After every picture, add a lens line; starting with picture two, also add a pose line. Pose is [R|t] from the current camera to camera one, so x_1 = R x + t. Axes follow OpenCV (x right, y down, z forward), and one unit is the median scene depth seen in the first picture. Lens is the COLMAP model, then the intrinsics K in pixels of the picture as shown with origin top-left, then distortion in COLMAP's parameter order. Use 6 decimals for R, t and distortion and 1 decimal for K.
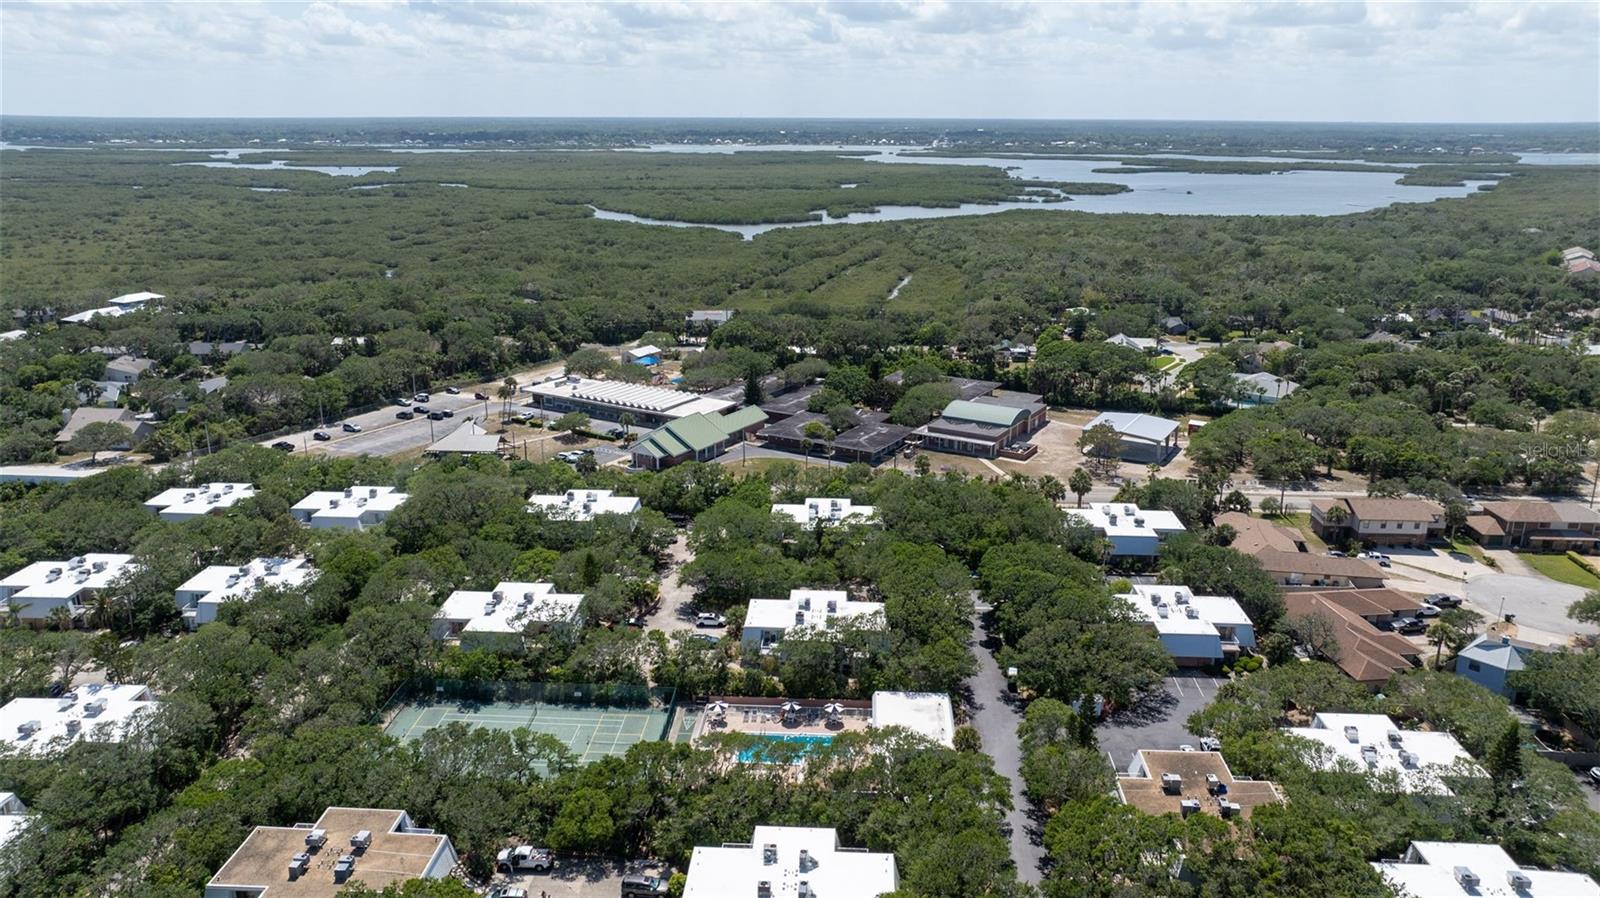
lens RADIAL K [[1120.2, 0, 800.0], [0, 1120.2, 449.0], [0, 0, 1]] dist [-0.013384, -0.001012]
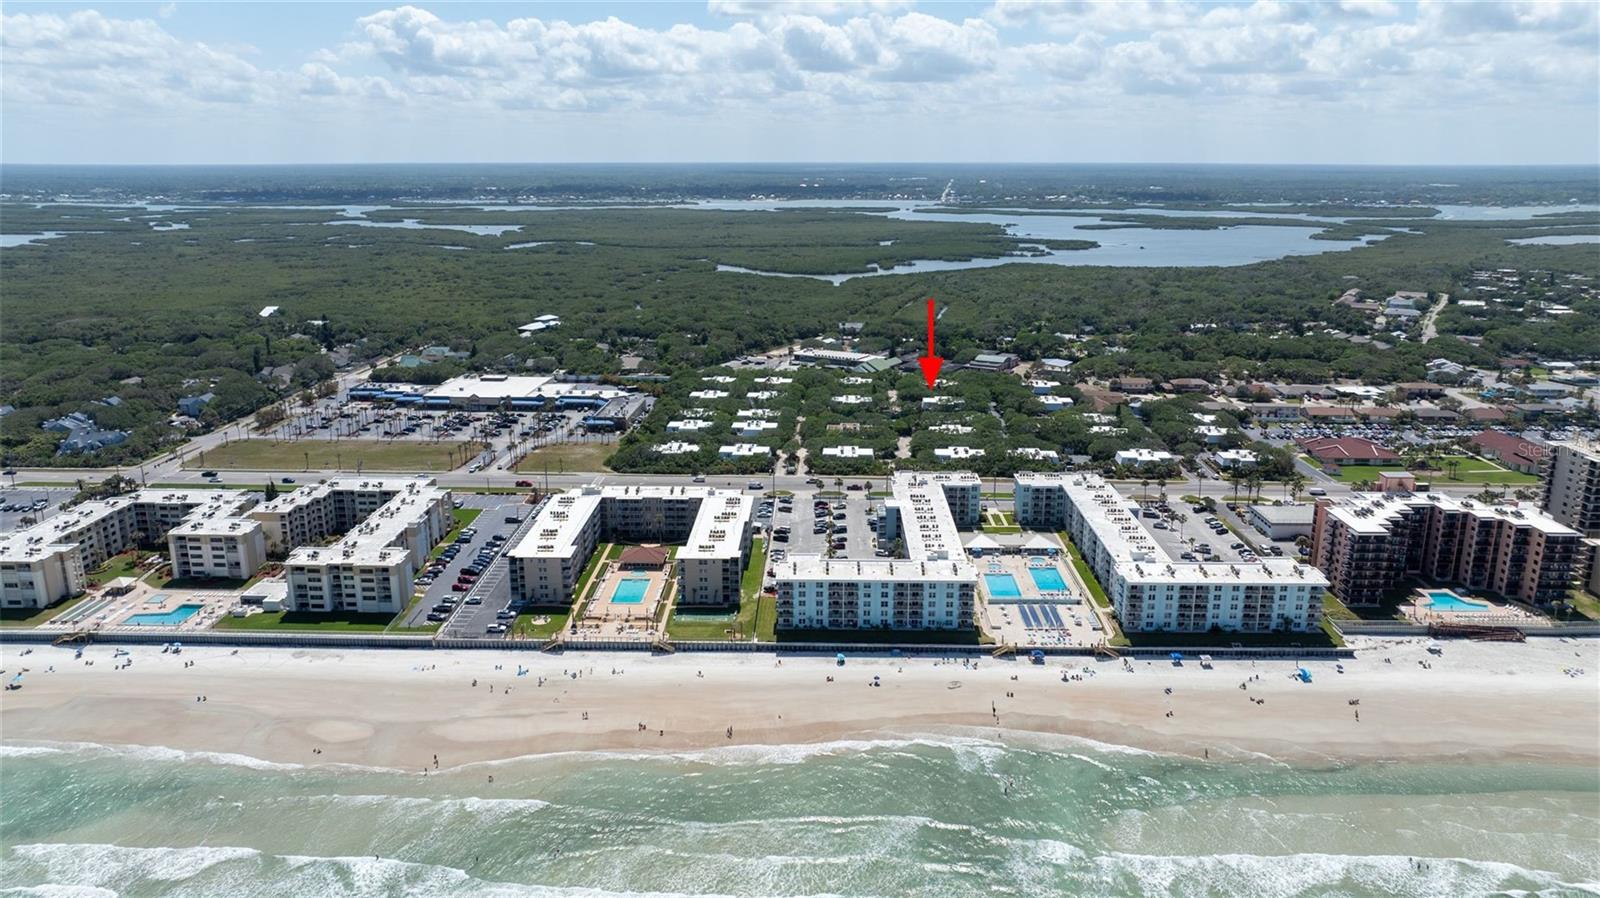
lens RADIAL K [[1119.0, 0, 800.0], [0, 1119.0, 449.0], [0, 0, 1]] dist [0.000663, -0.034120]
pose [[0.999992, -0.002659, -0.003097, -0.216204], [0.002547, 0.999361, -0.035660, 0.219020], [0.003190, 0.035652, 0.999359, -1.249641]]
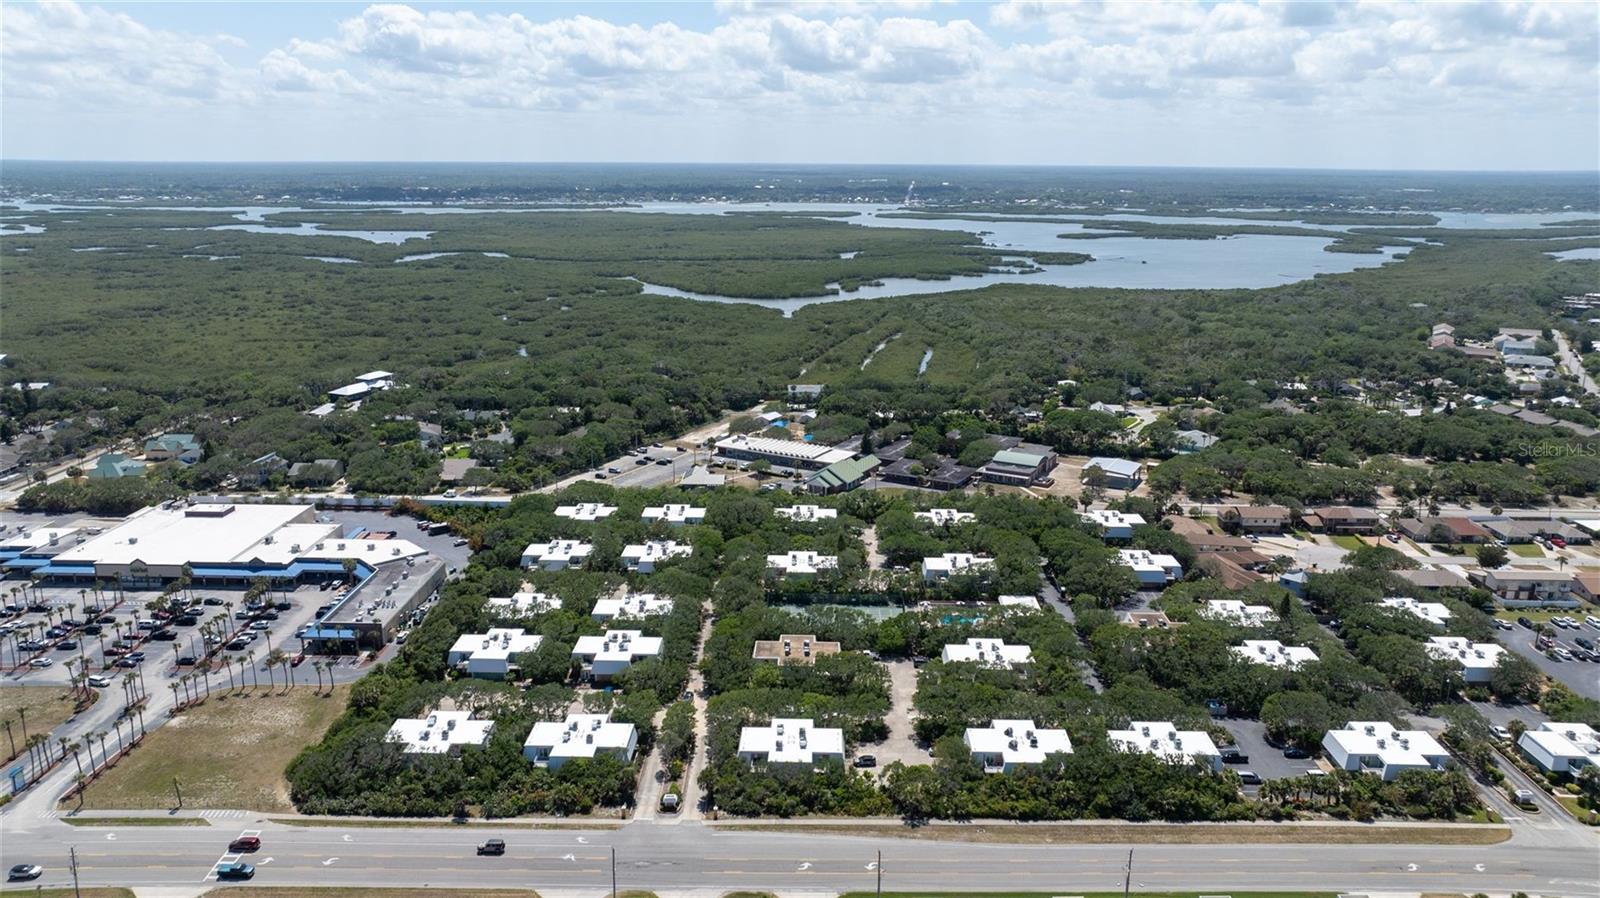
lens RADIAL K [[1119.0, 0, 800.0], [0, 1119.0, 449.0], [0, 0, 1]] dist [0.000663, -0.034120]
pose [[0.999419, -0.005699, 0.033605, -0.175195], [0.006922, 0.999313, -0.036403, 0.008654], [-0.033375, 0.036614, 0.998772, -0.504098]]
